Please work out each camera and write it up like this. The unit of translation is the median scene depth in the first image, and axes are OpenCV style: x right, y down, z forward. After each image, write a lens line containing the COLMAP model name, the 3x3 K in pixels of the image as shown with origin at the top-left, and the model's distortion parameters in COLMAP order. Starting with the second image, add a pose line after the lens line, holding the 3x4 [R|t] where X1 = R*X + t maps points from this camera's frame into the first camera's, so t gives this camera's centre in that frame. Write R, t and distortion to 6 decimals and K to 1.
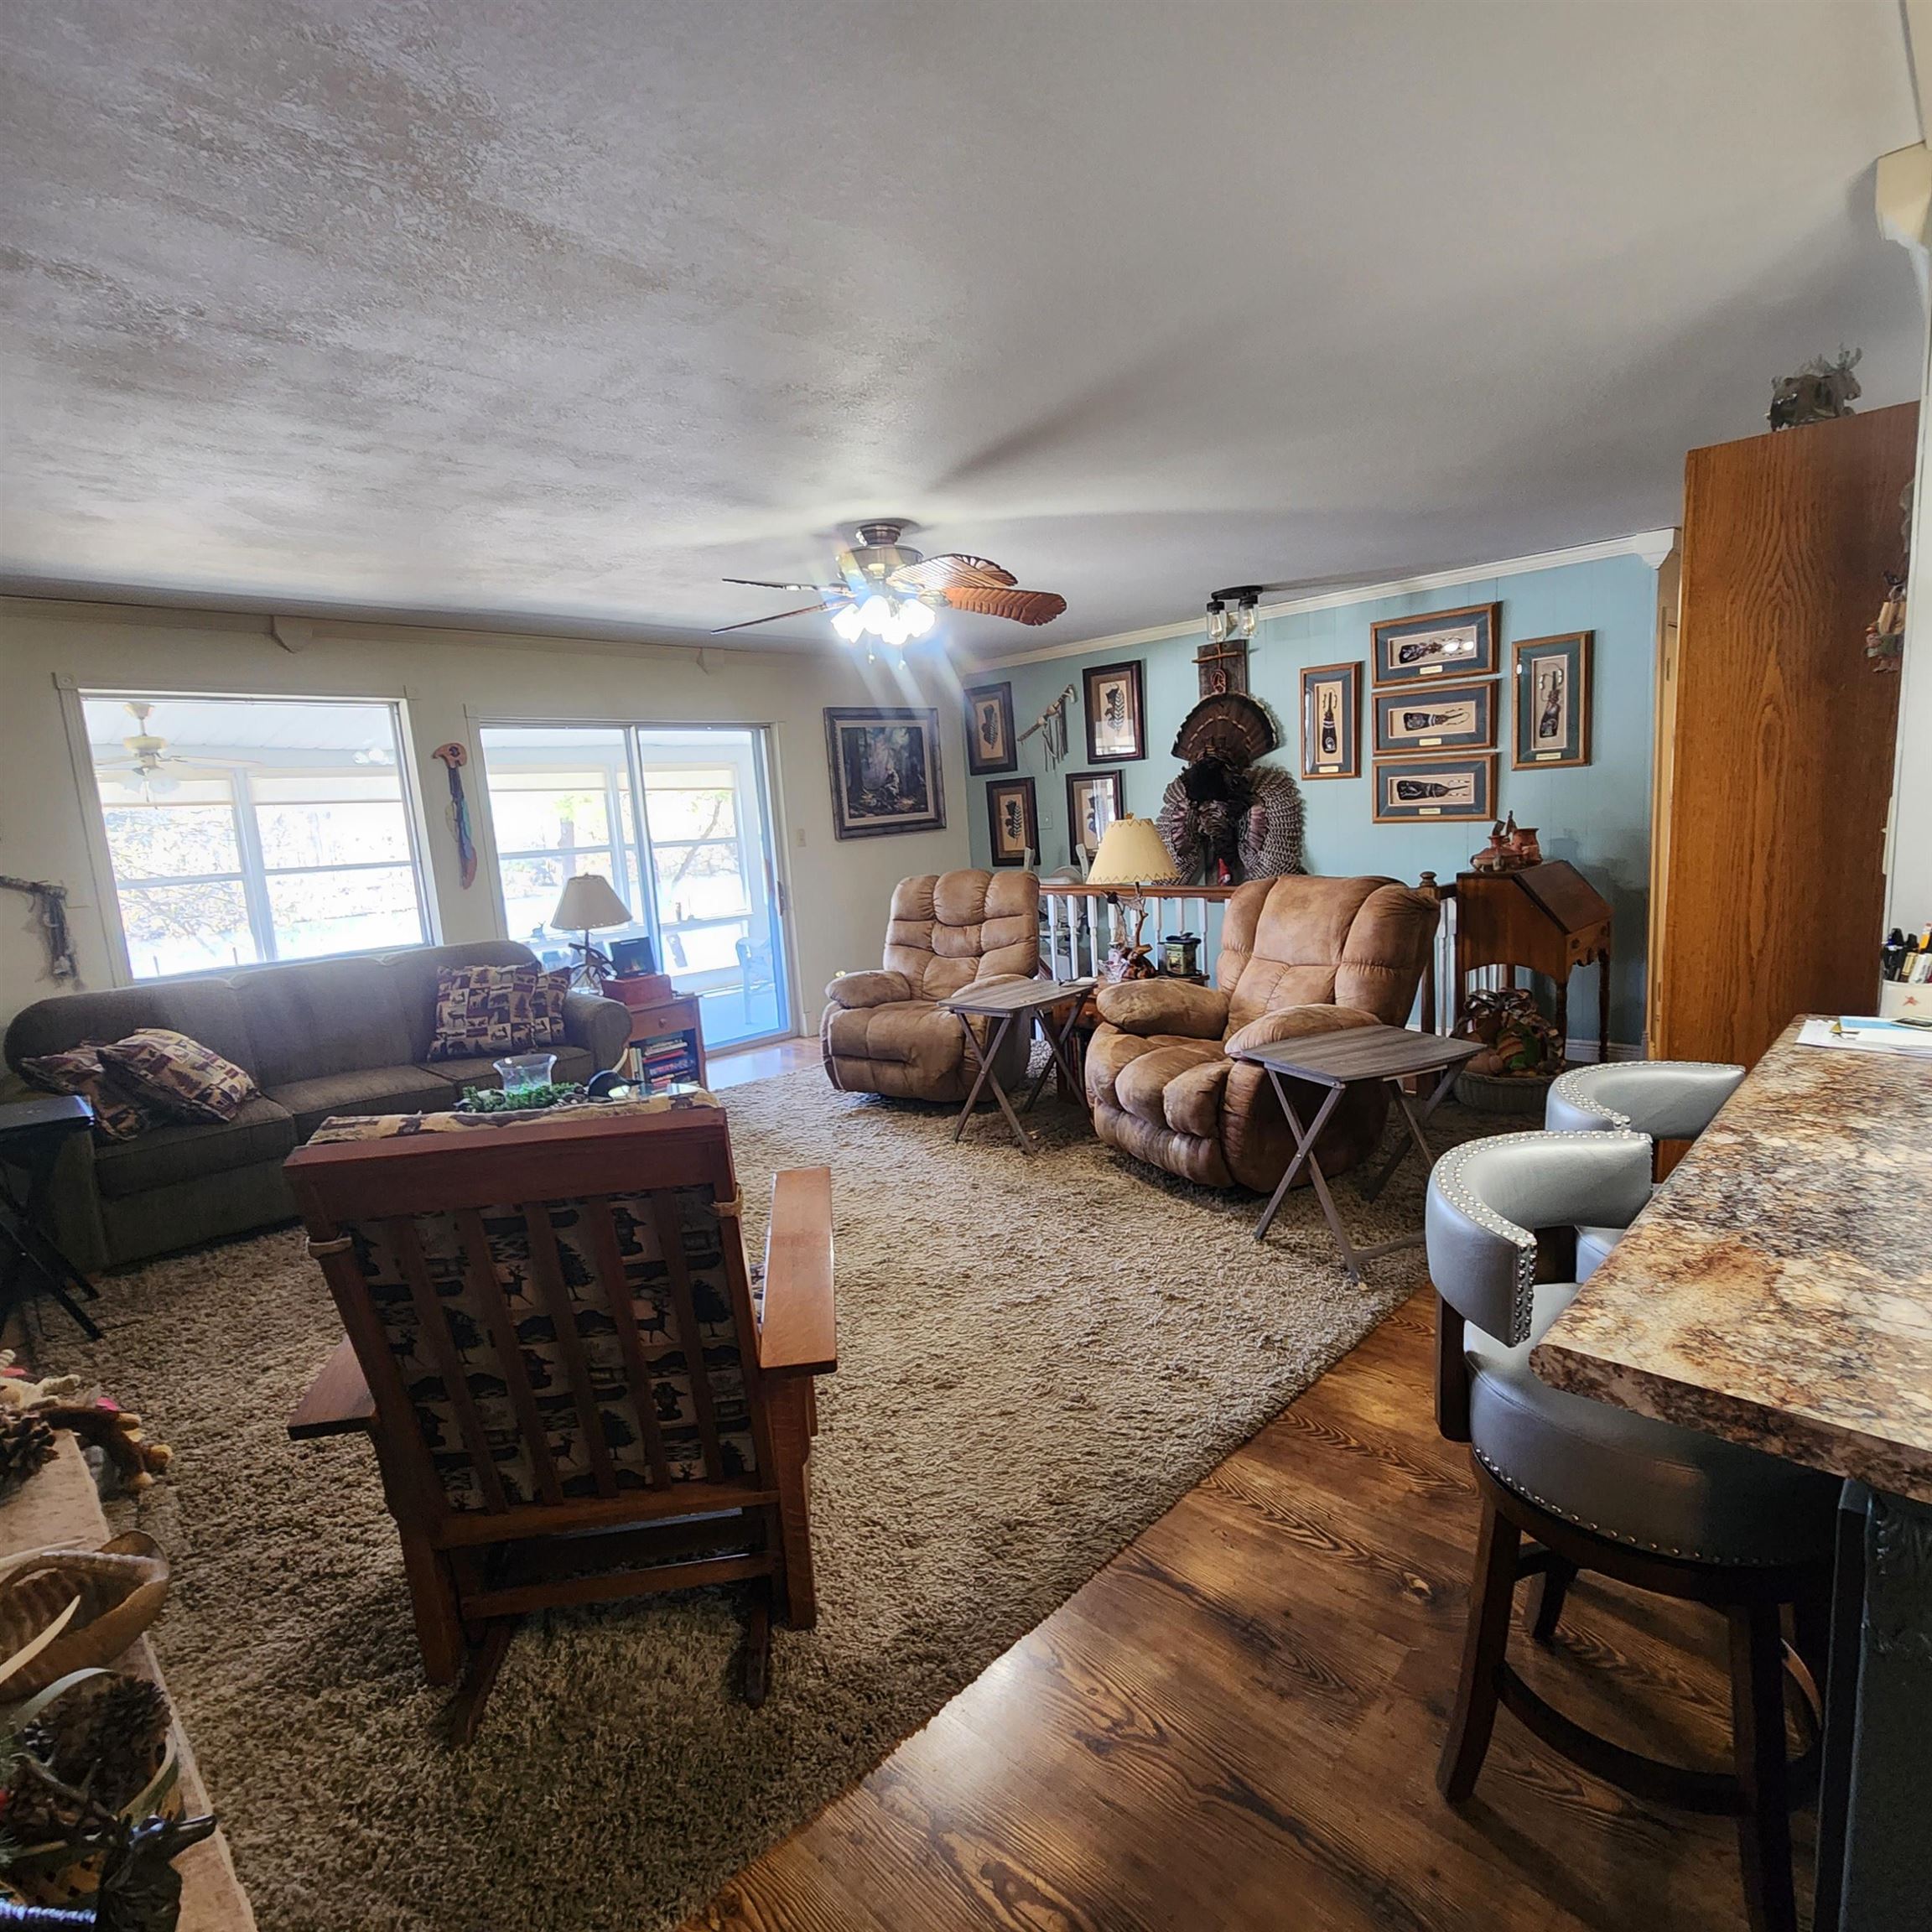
lens RADIAL K [[1057.2, 0, 970.3], [0, 1057.2, 964.5], [0, 0, 1]] dist [0.007399, -0.004051]
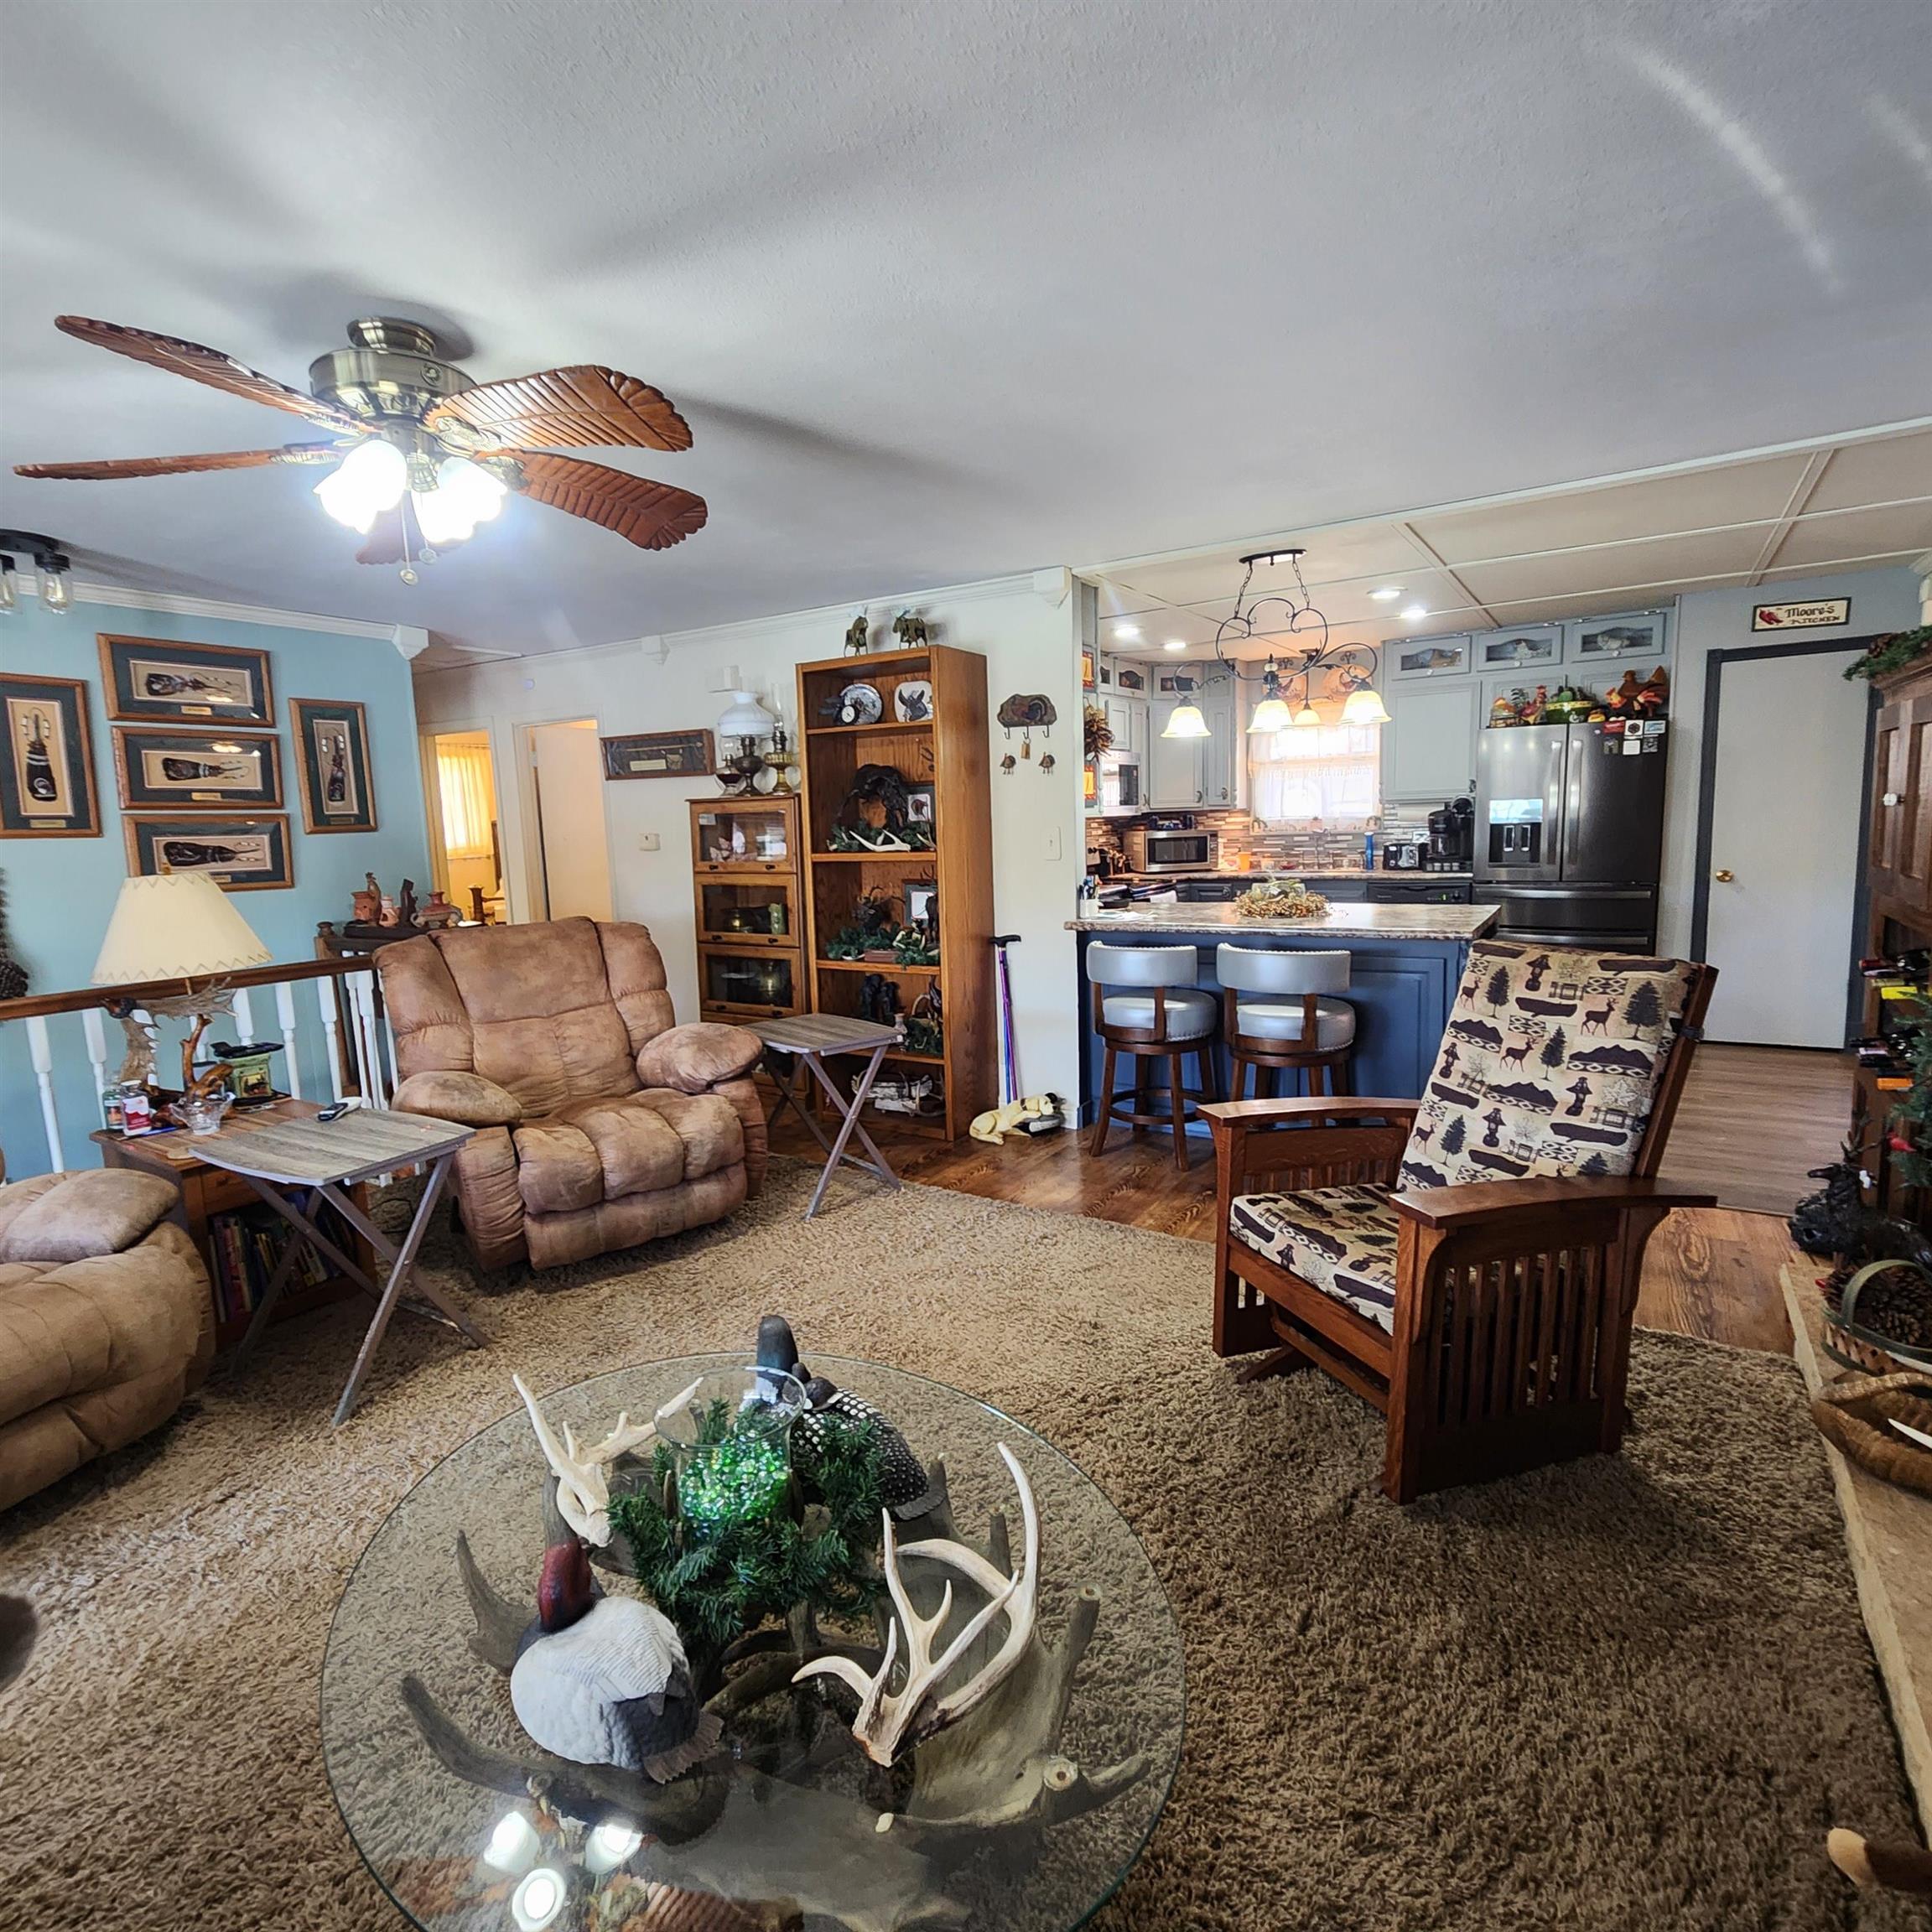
lens RADIAL K [[1057.2, 0, 955.4], [0, 1057.2, 963.8], [0, 0, 1]] dist [0.007399, -0.004051]
pose [[-0.195188, -0.062849, 0.978750, -0.517061], [0.193727, 0.975812, 0.101294, -0.052677], [-0.961442, 0.209382, -0.178291, 0.620195]]
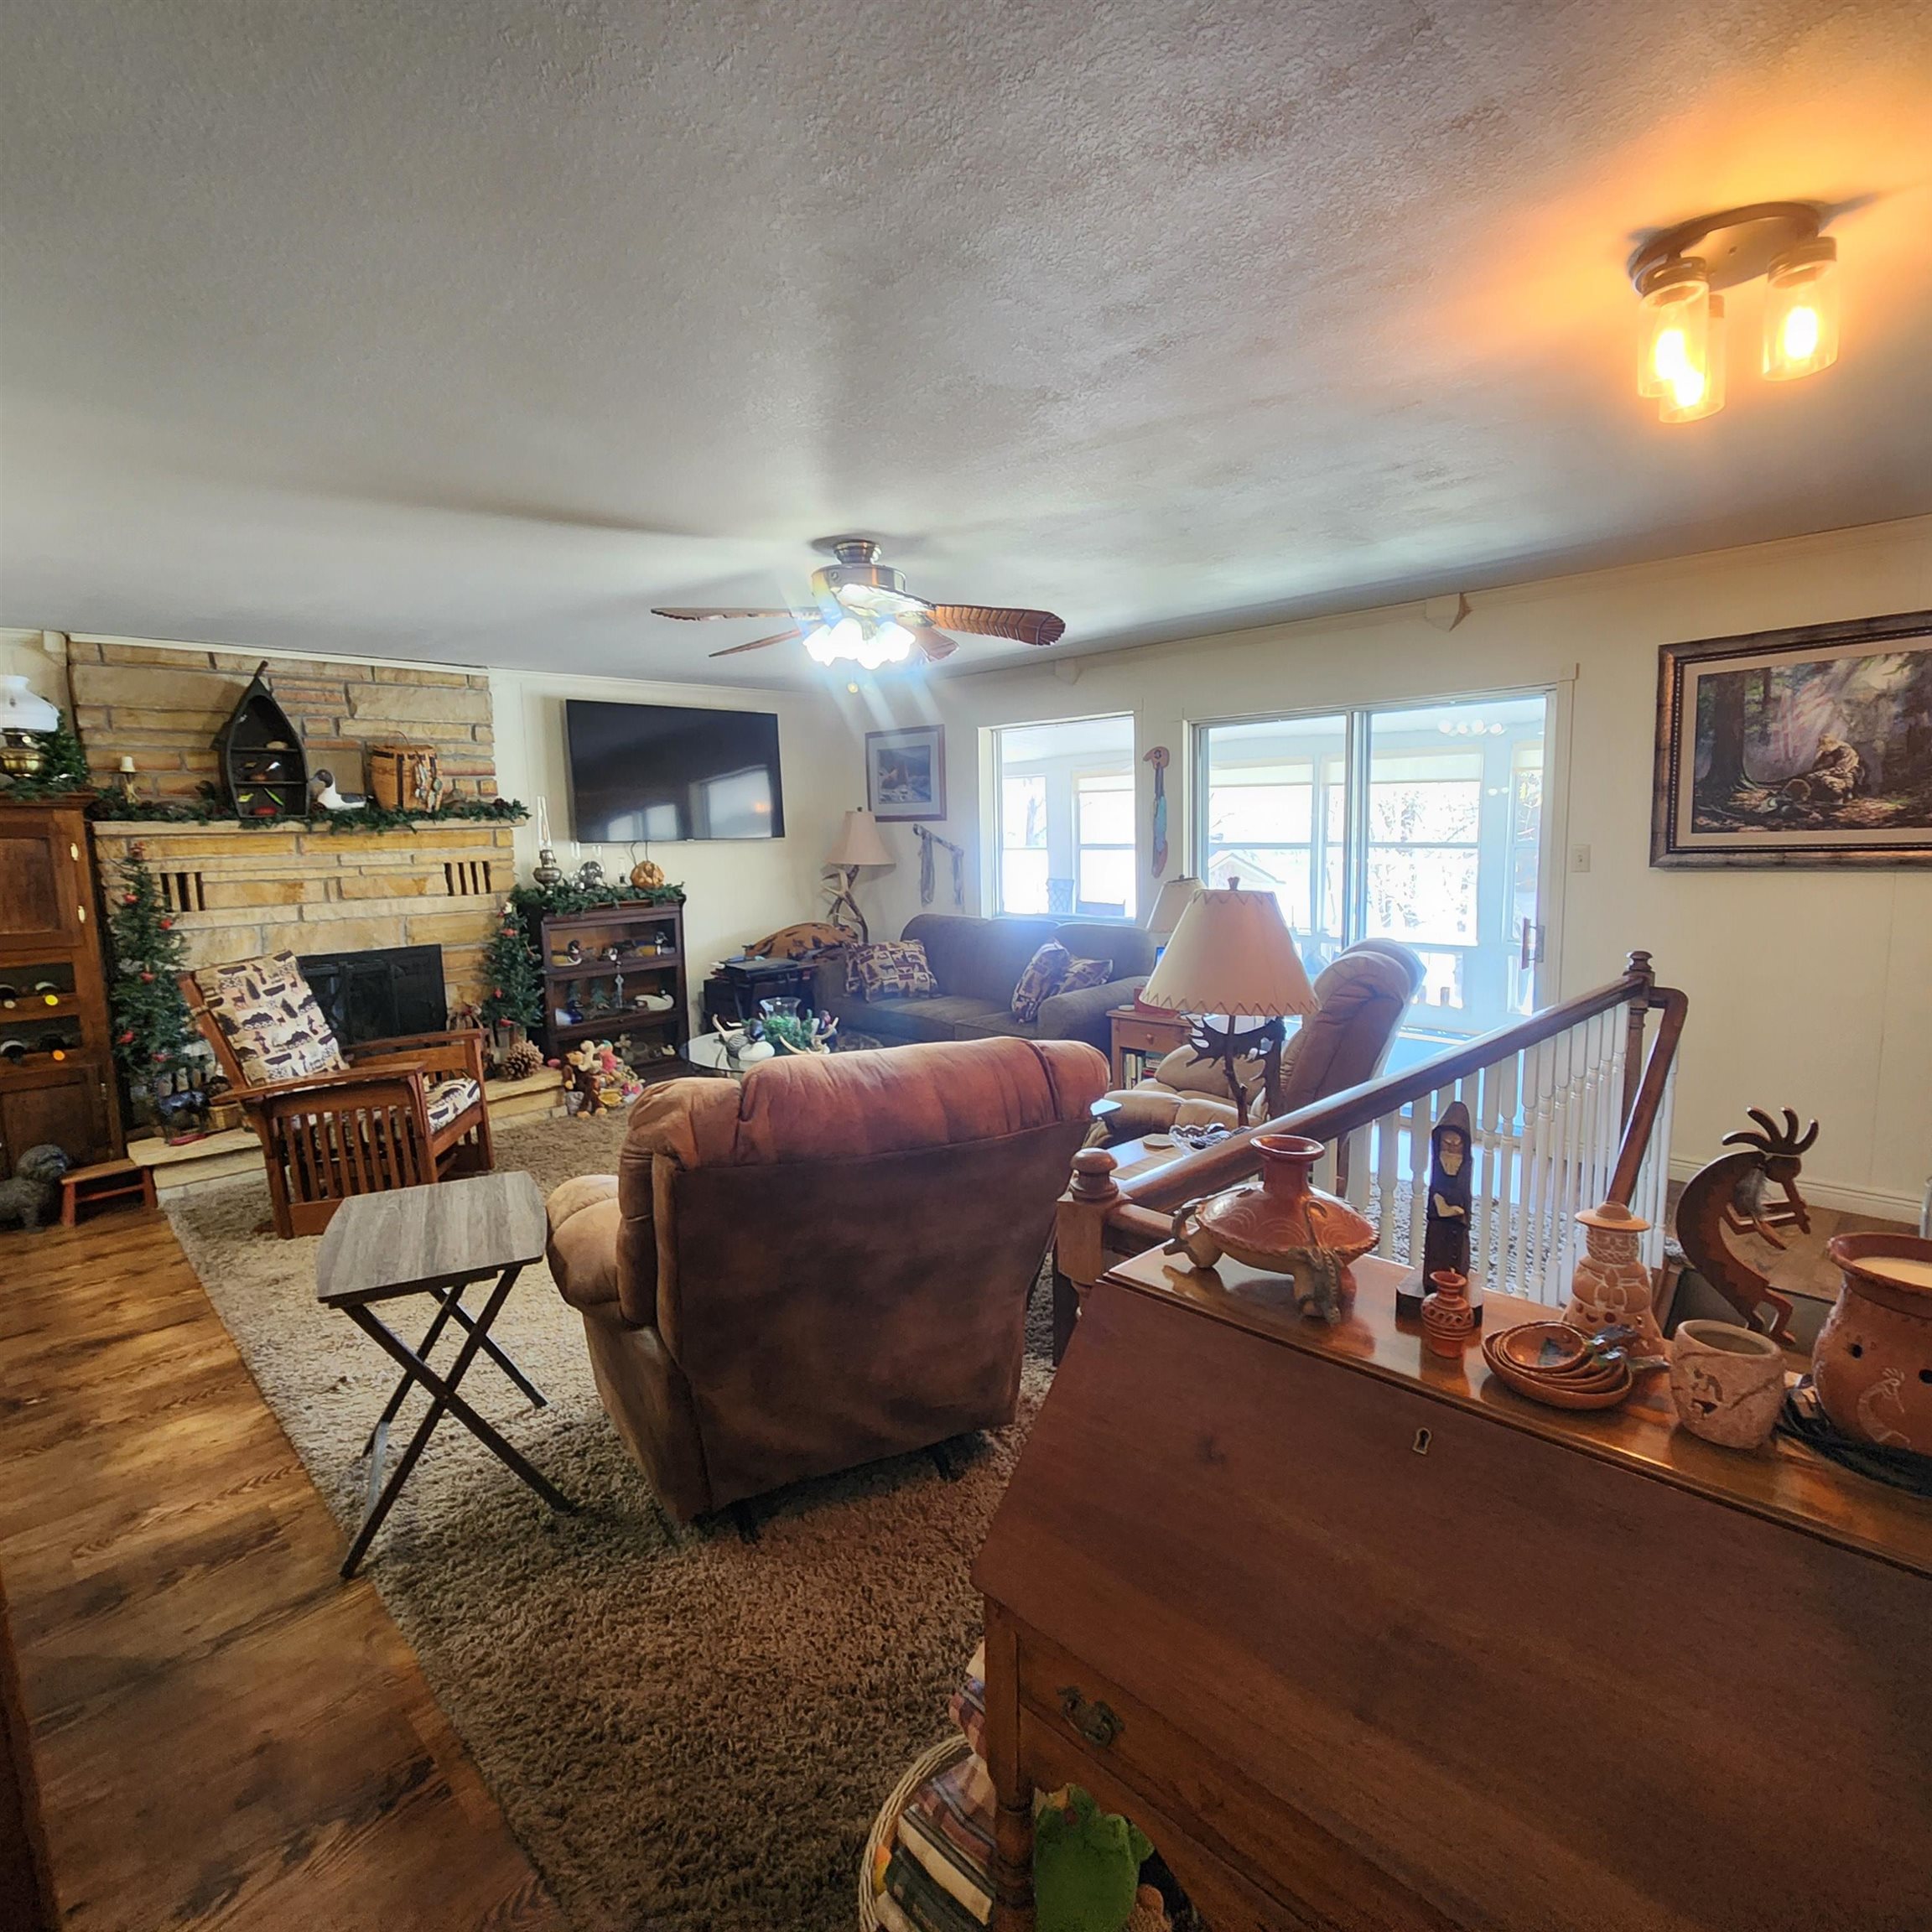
lens RADIAL K [[1057.2, 0, 955.4], [0, 1057.2, 967.1], [0, 0, 1]] dist [0.007399, -0.004051]
pose [[-0.021044, 0.197636, -0.980050, 0.630506], [-0.122306, 0.972395, 0.198718, -0.174009], [0.992269, 0.124048, 0.003709, 0.795354]]
